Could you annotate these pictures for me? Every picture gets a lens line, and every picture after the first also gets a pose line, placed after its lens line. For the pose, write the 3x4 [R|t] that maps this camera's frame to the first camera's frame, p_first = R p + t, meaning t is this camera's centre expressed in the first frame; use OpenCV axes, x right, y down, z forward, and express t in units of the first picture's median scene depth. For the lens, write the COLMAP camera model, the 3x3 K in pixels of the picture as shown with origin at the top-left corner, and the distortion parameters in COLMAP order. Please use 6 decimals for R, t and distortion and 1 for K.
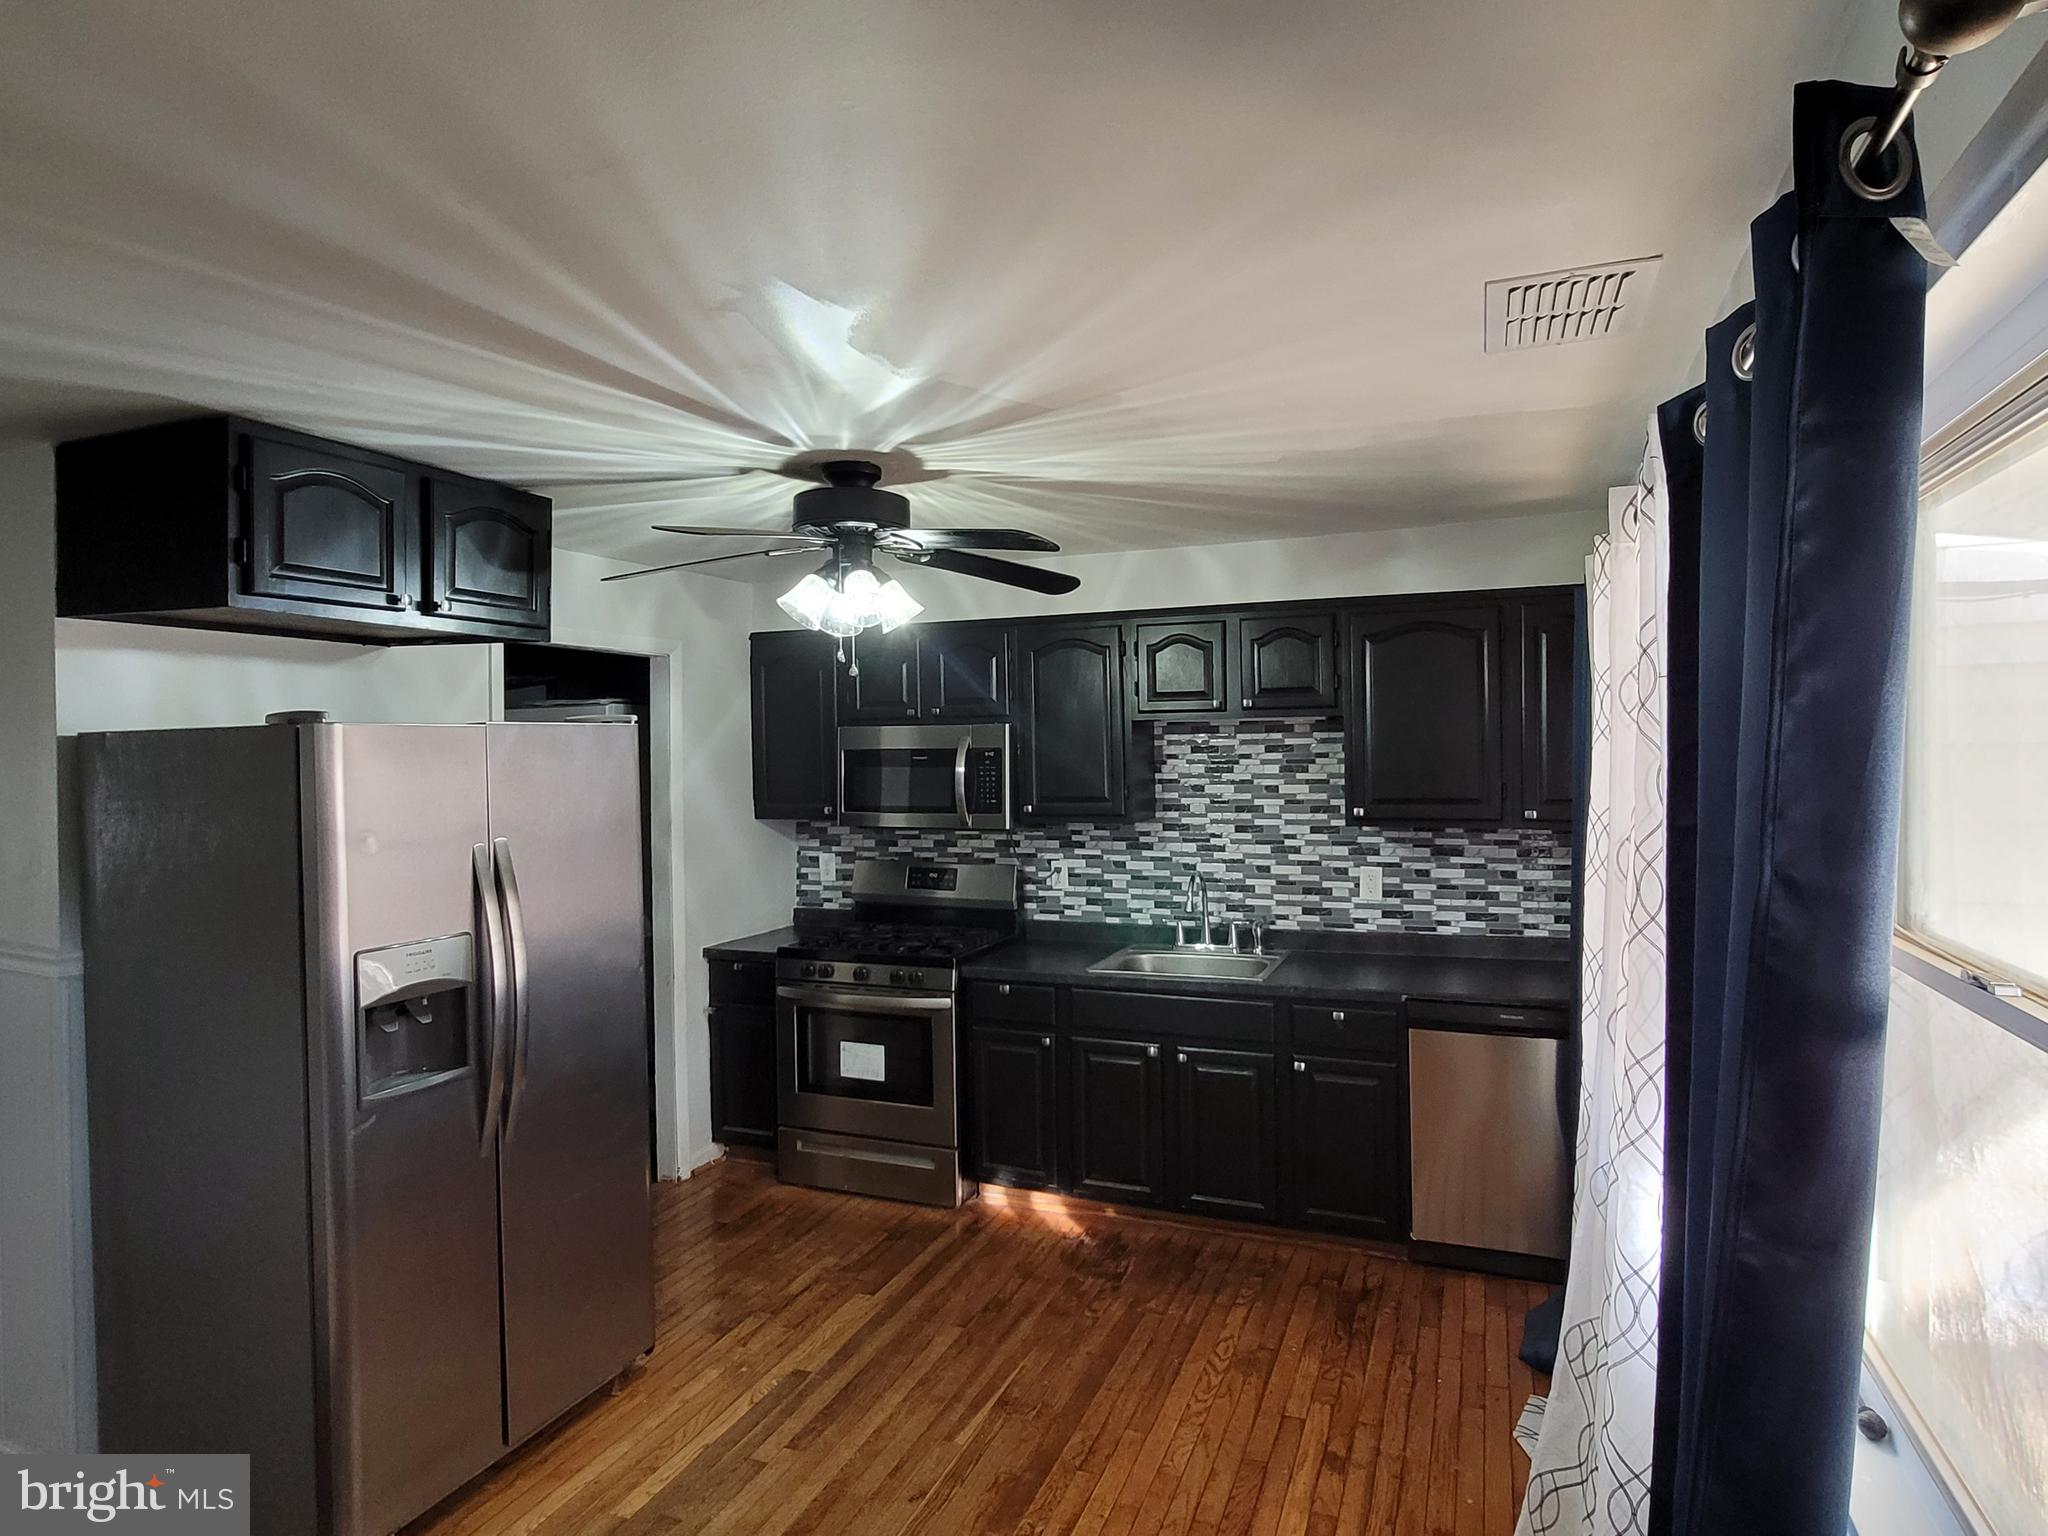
lens RADIAL K [[1146.7, 0, 1027.4], [0, 1146.7, 753.5], [0, 0, 1]] dist [-0.003316, -0.000693]
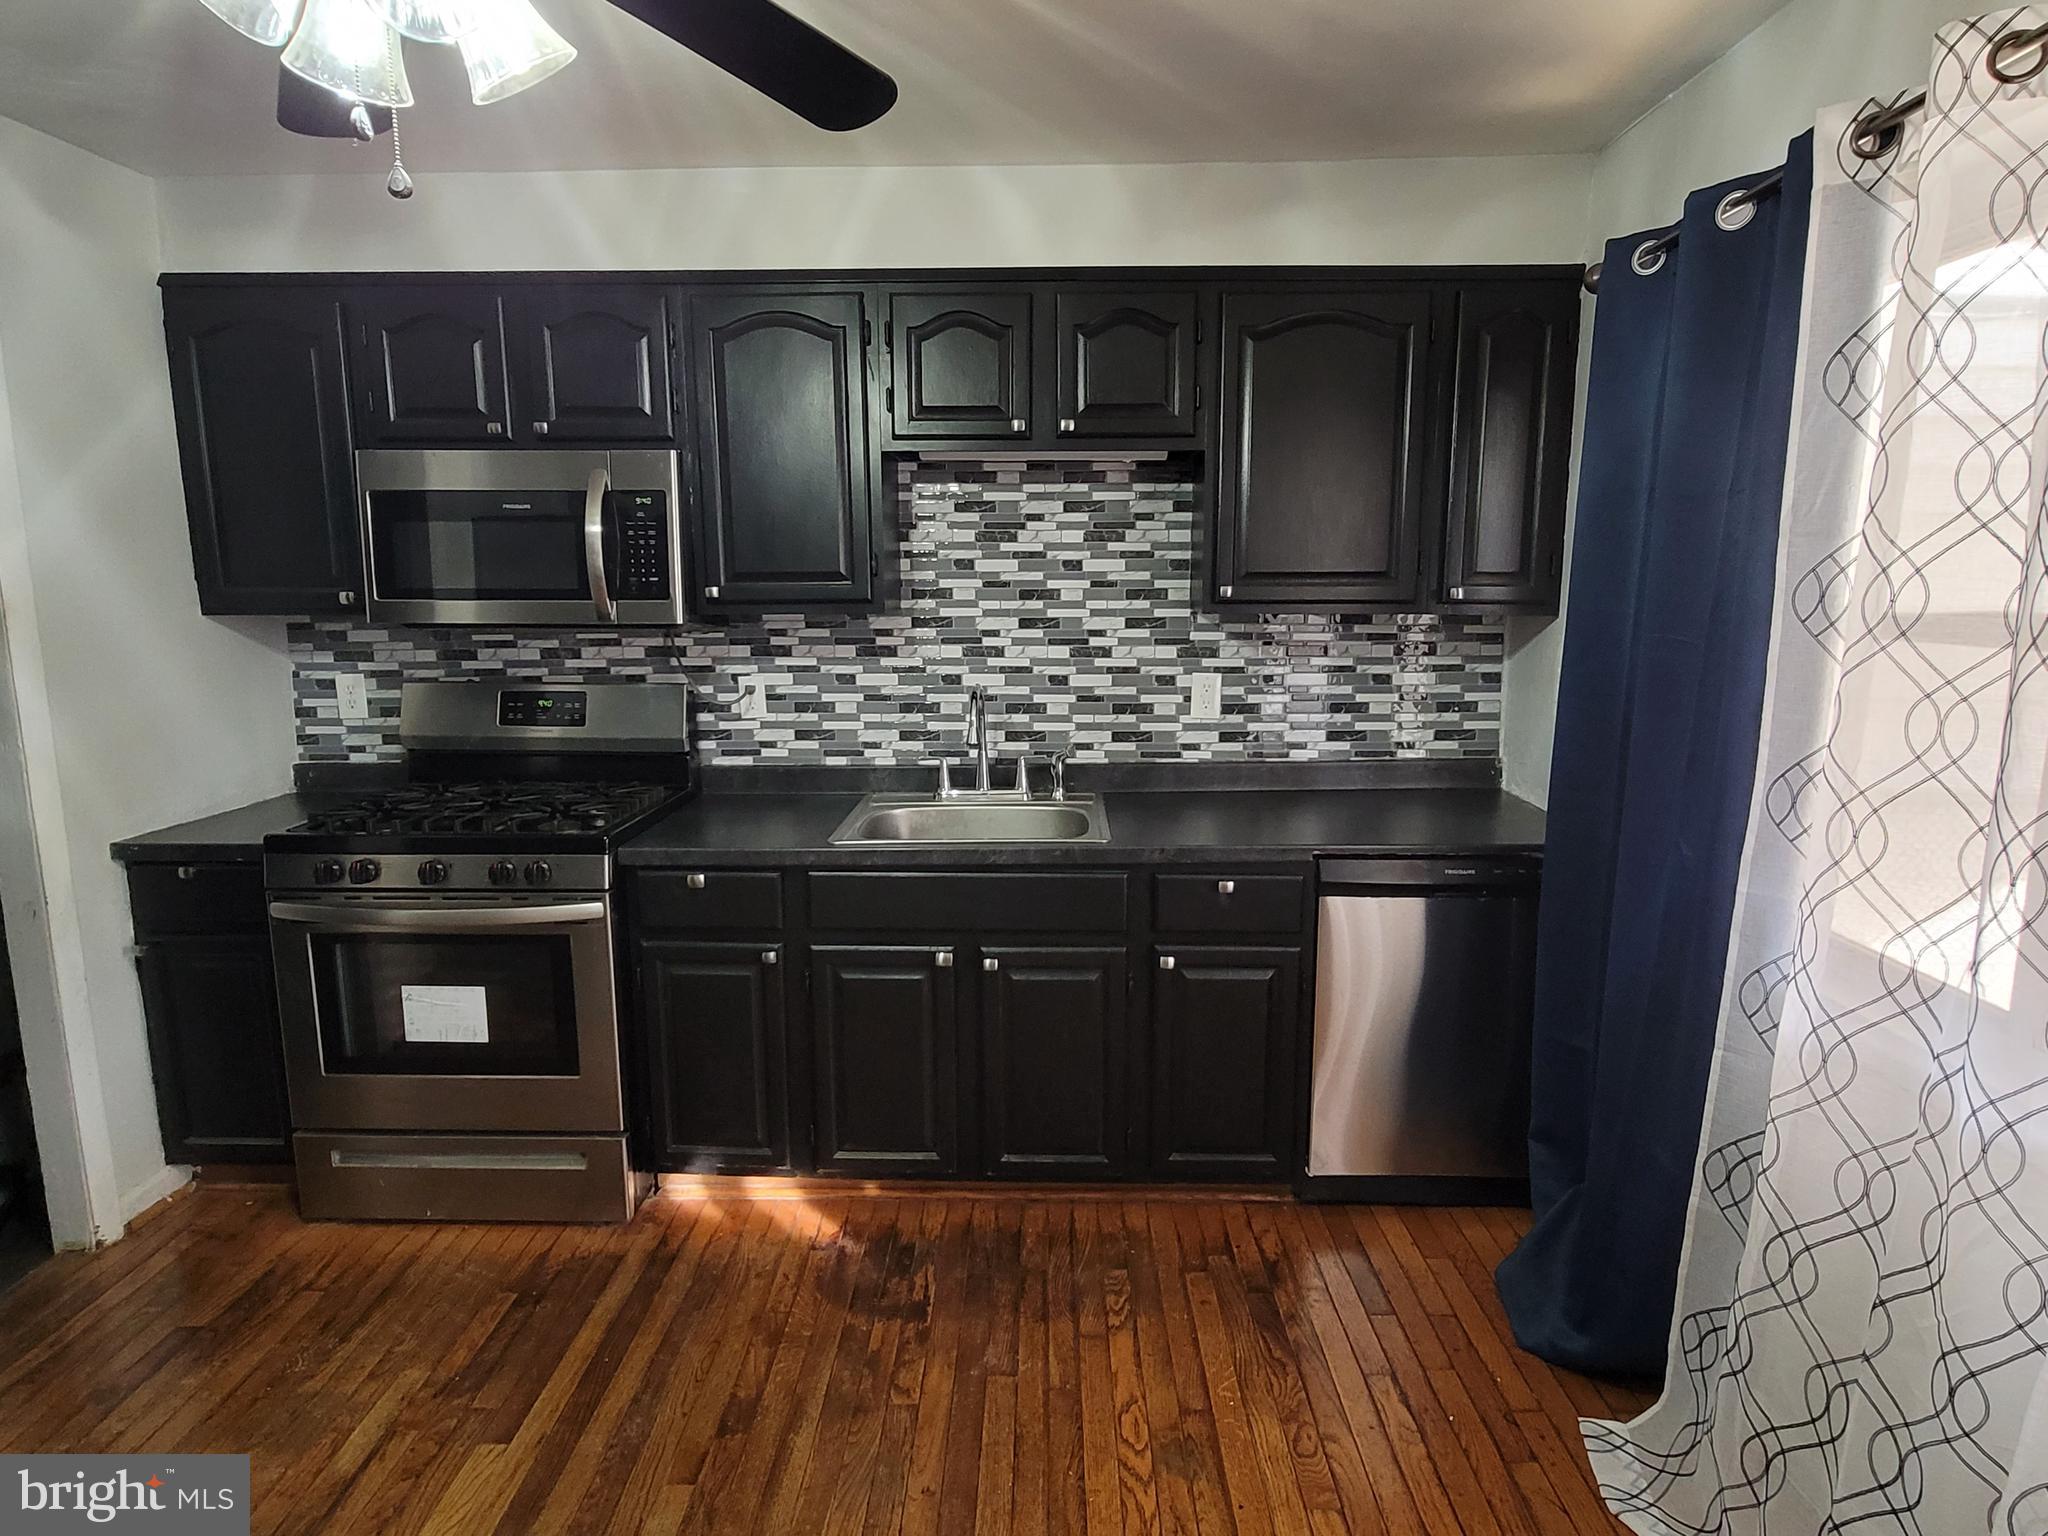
lens RADIAL K [[1146.7, 0, 1027.4], [0, 1146.7, 753.5], [0, 0, 1]] dist [-0.003316, -0.000693]
pose [[0.933792, -0.043616, 0.355148, -0.065348], [-0.009394, 0.989213, 0.146184, 0.042751], [-0.357693, -0.139842, 0.923309, 0.351083]]
